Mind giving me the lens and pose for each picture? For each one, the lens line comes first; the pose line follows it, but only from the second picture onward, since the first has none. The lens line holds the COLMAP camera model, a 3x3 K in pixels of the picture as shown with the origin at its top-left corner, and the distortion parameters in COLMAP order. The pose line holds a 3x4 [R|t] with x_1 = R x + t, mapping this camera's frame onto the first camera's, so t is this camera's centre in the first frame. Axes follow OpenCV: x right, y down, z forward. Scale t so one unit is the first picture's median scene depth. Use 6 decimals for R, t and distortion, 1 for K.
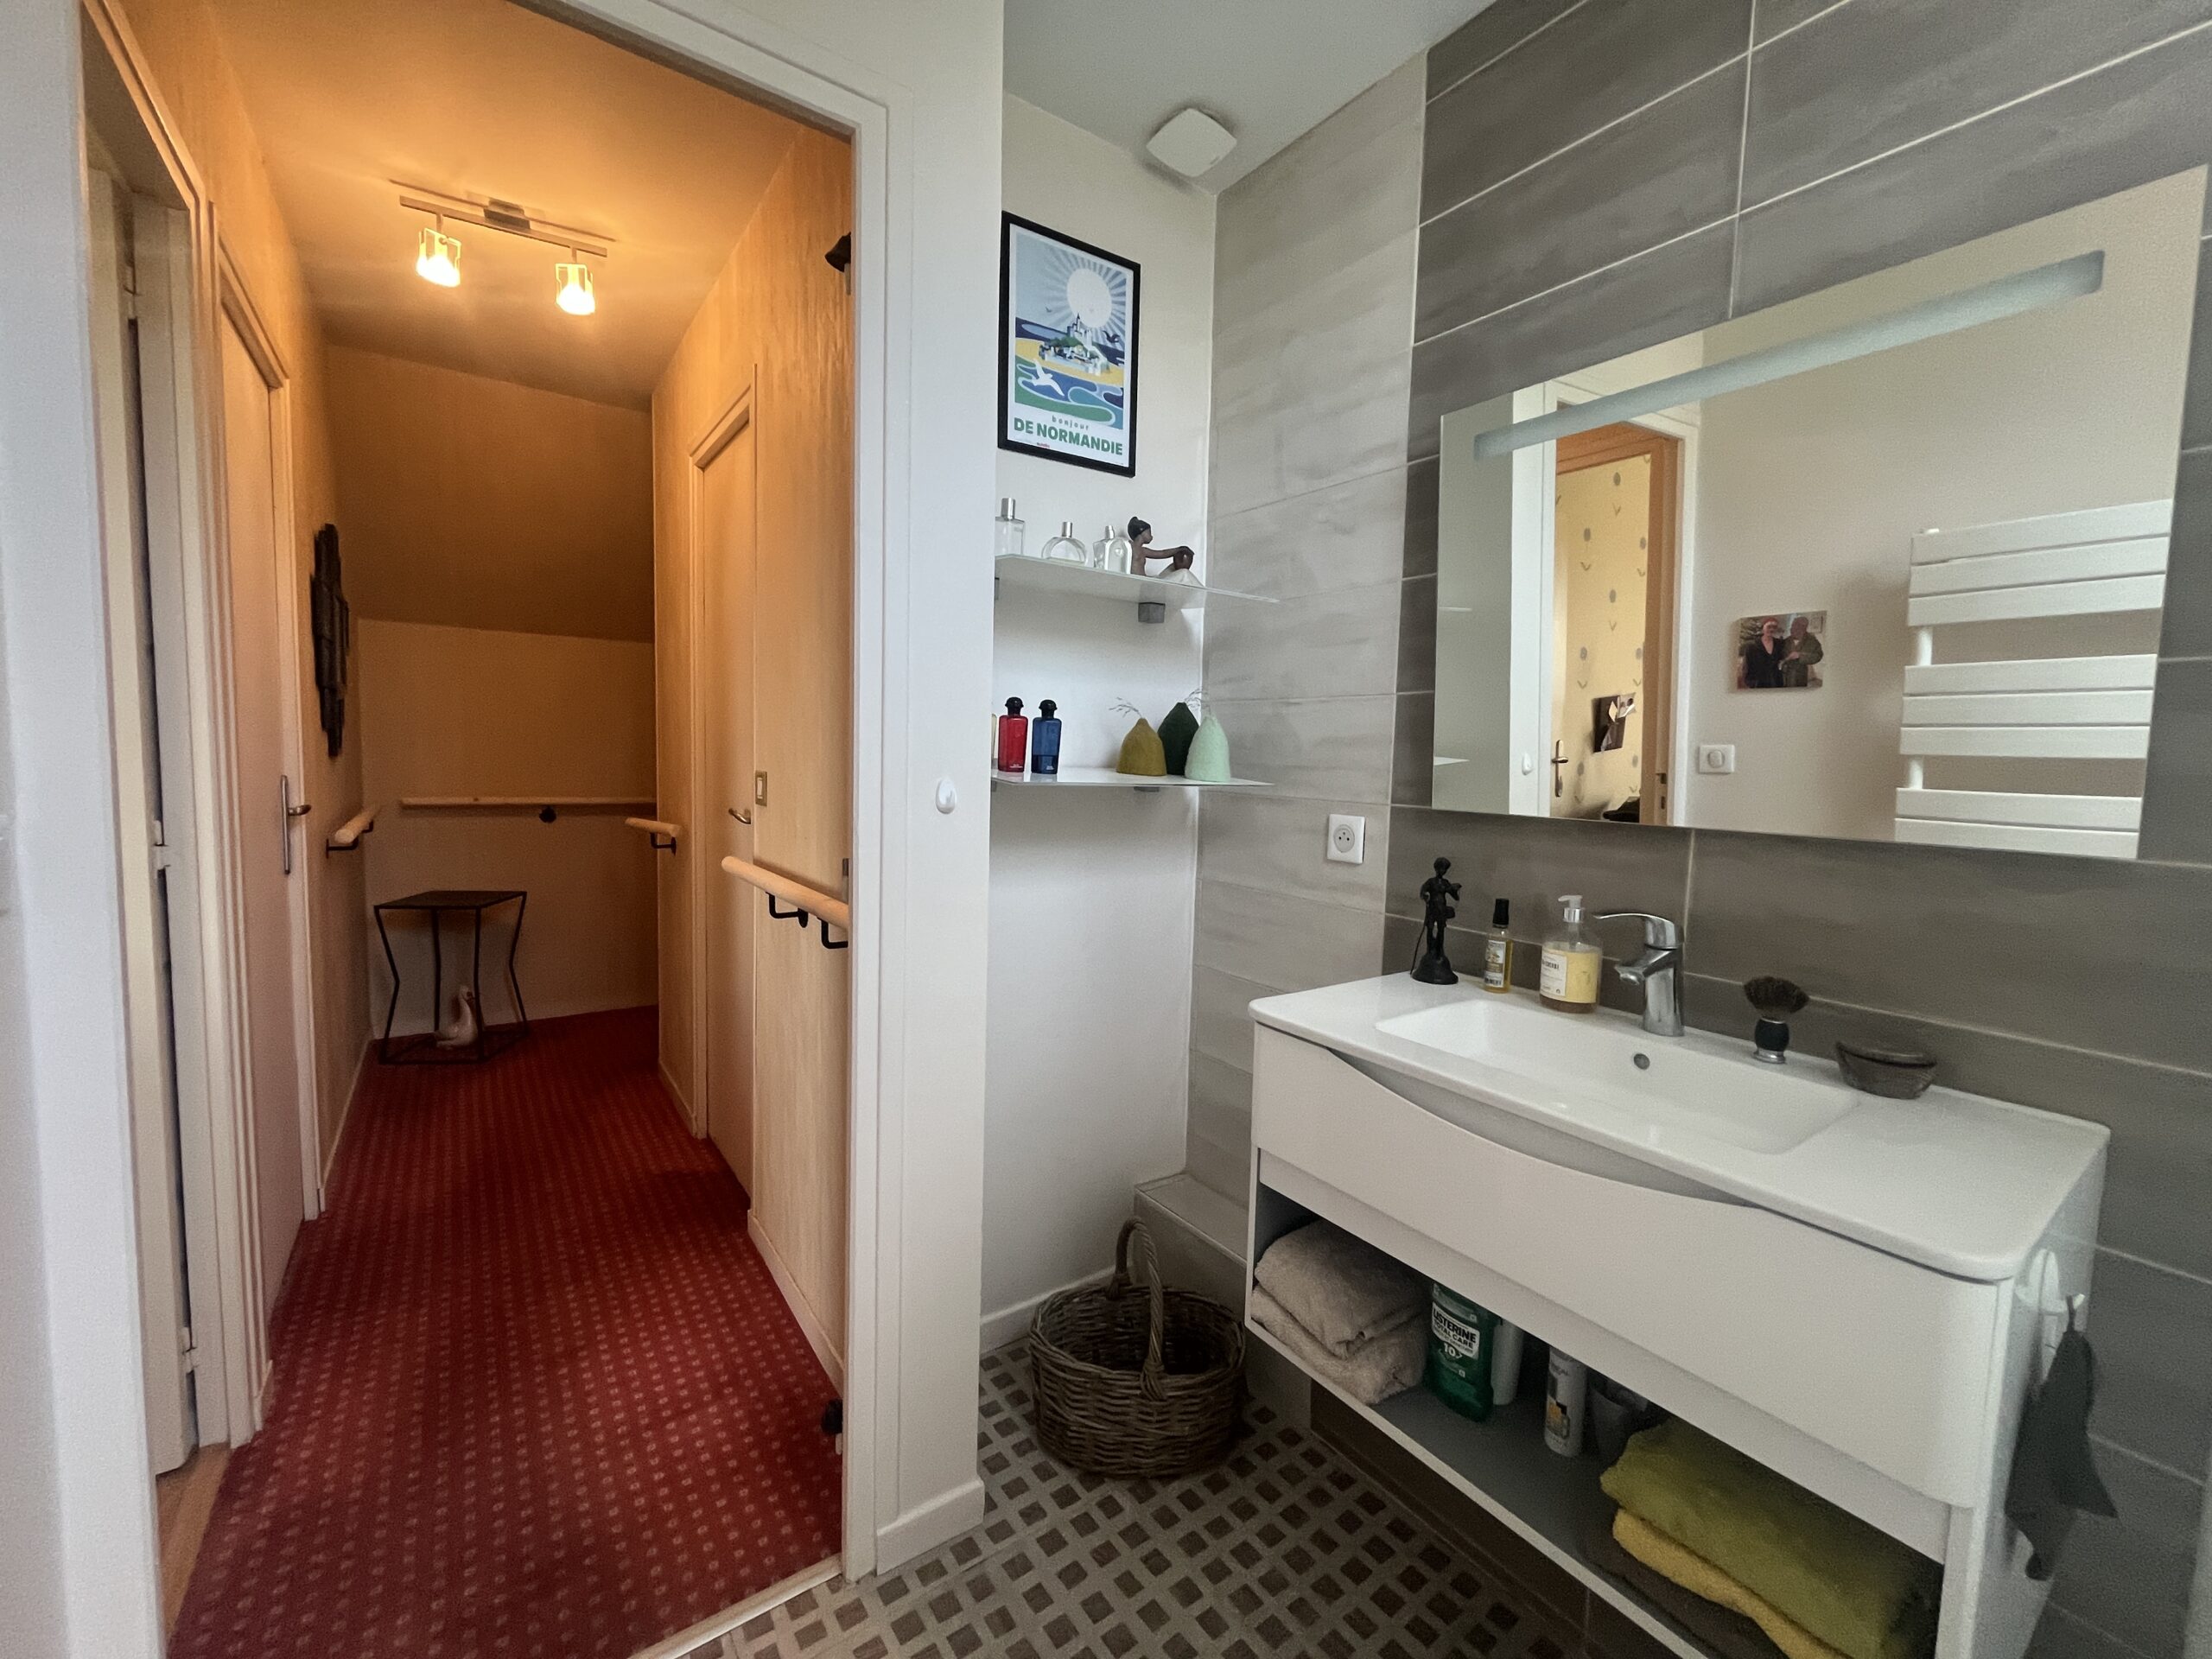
lens RADIAL K [[901.9, 0, 1100.6], [0, 901.9, 822.4], [0, 0, 1]] dist [-0.001788, -0.000343]
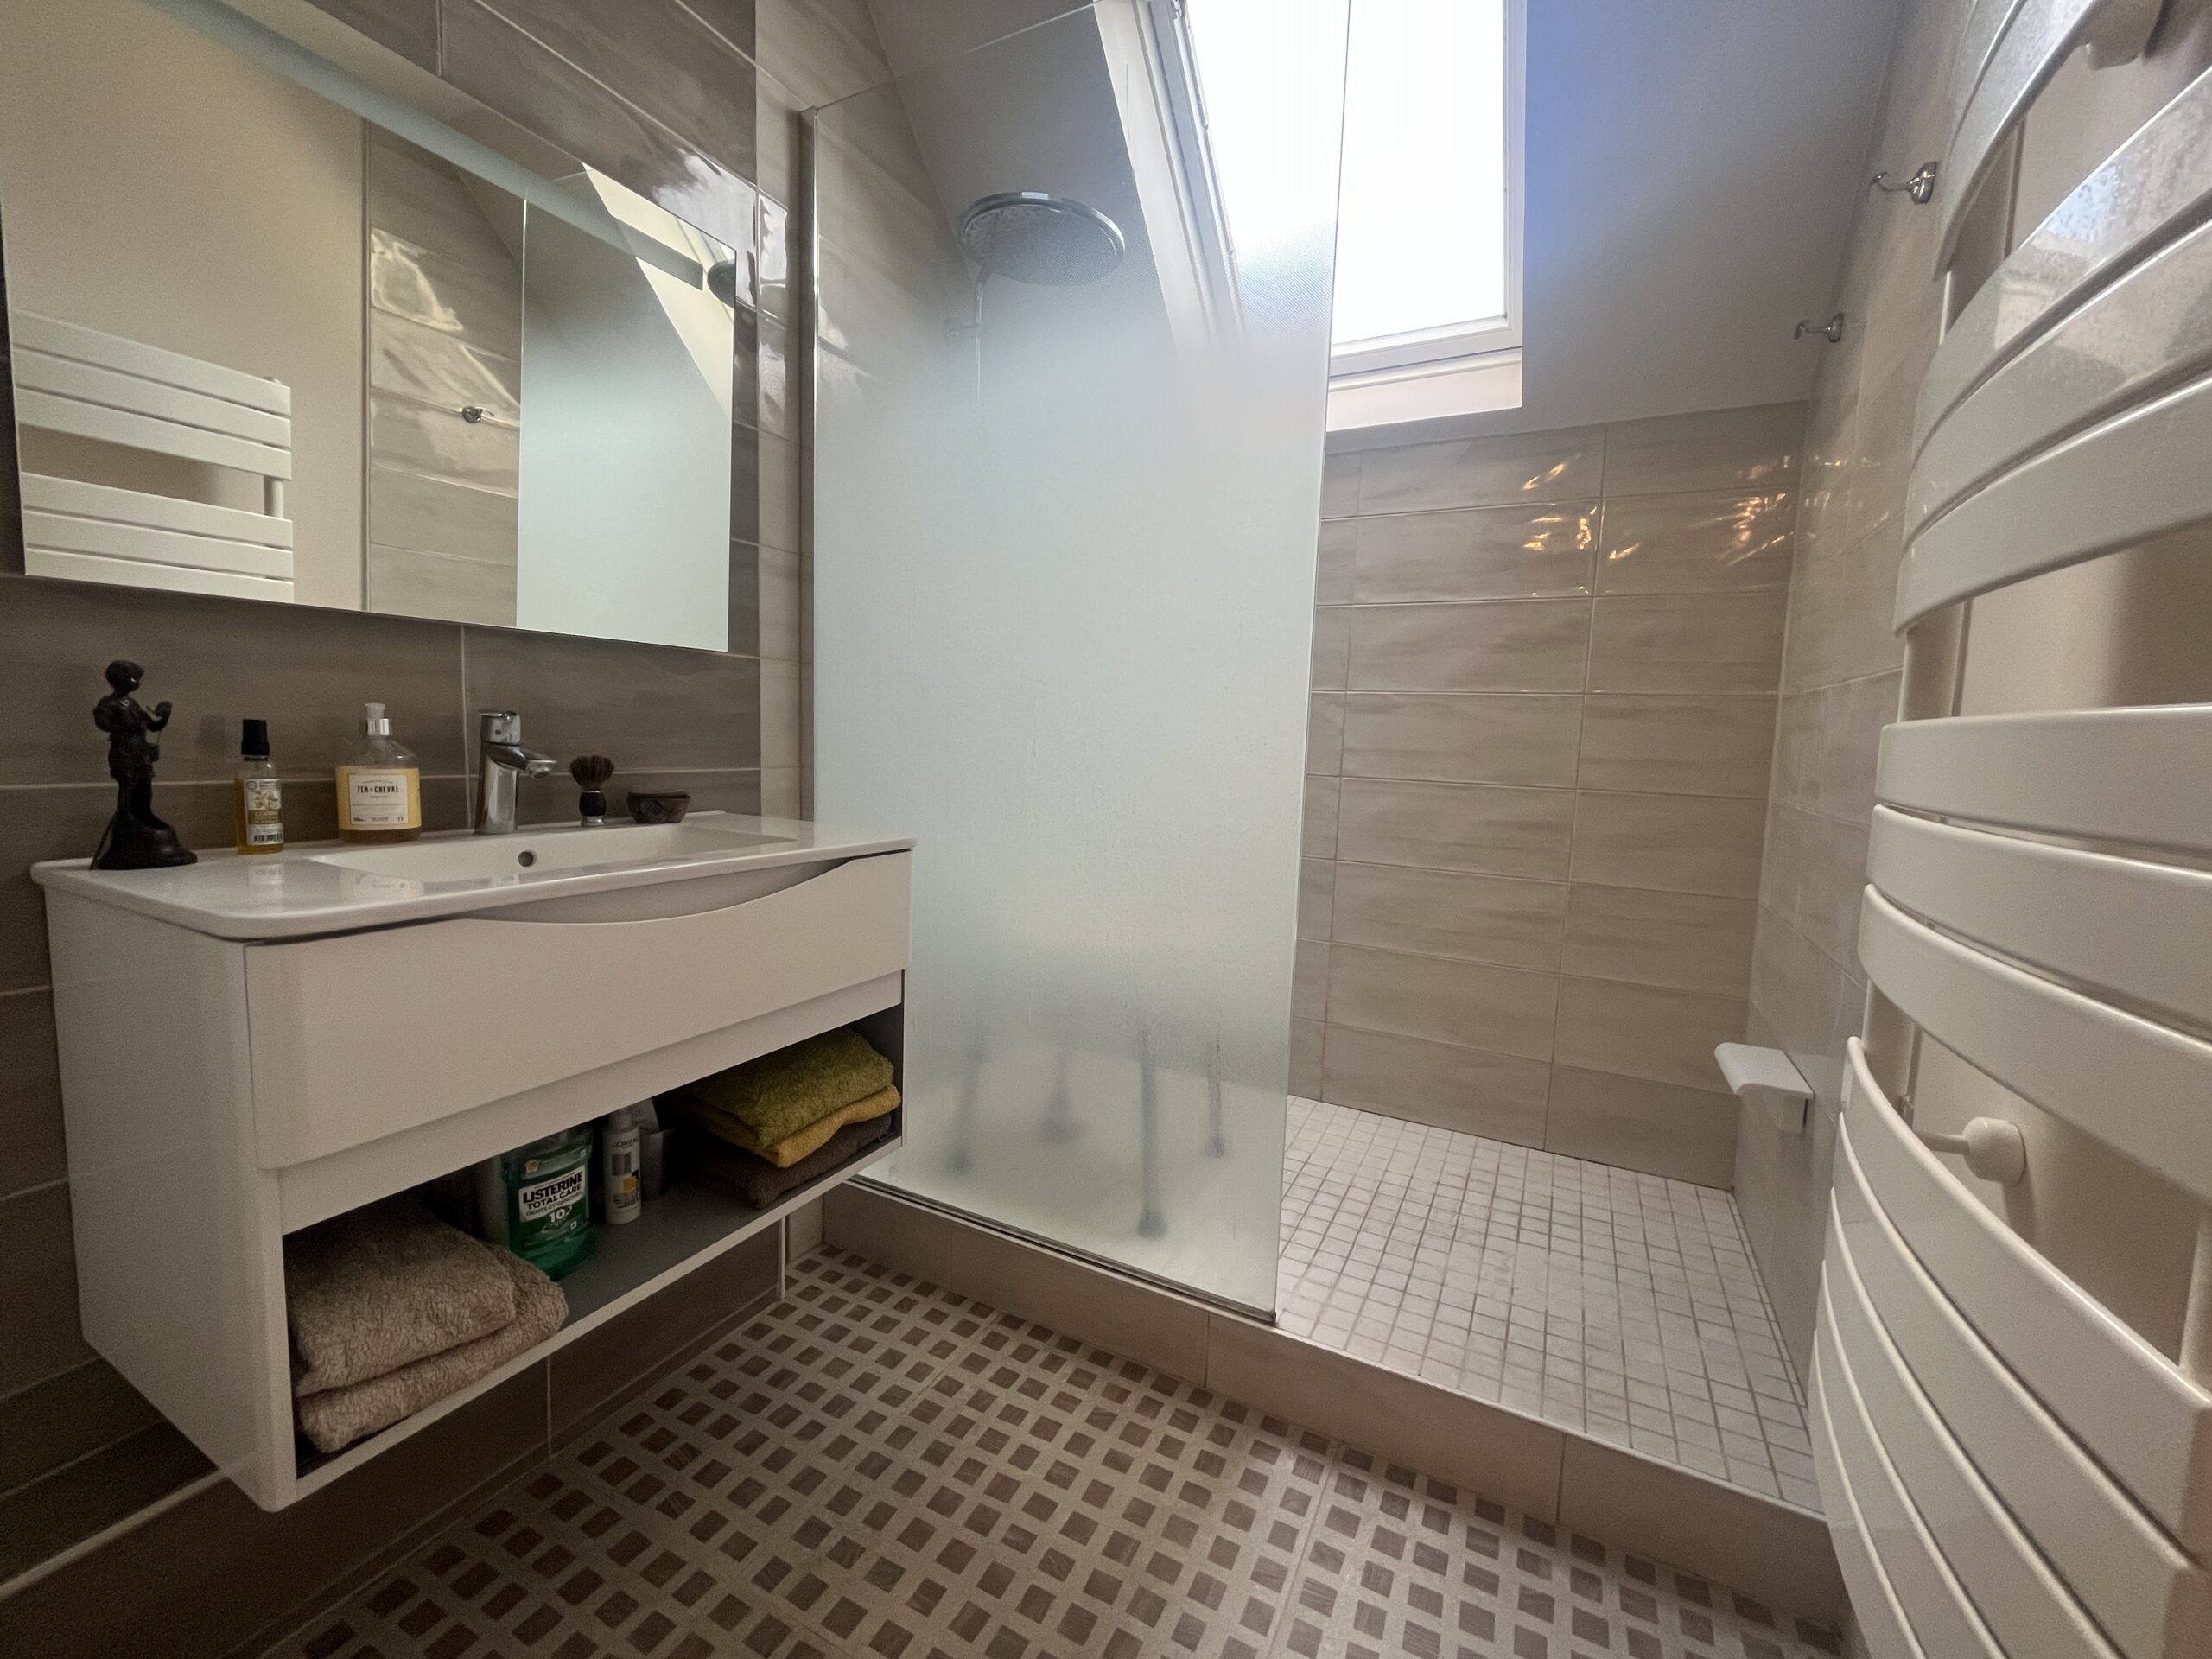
lens RADIAL K [[901.9, 0, 1103.4], [0, 901.9, 818.1], [0, 0, 1]] dist [-0.001788, -0.000343]
pose [[-0.450933, -0.135100, 0.882274, -0.528182], [0.016289, 0.987068, 0.159472, 0.066453], [-0.892409, 0.086283, -0.442901, 0.810640]]
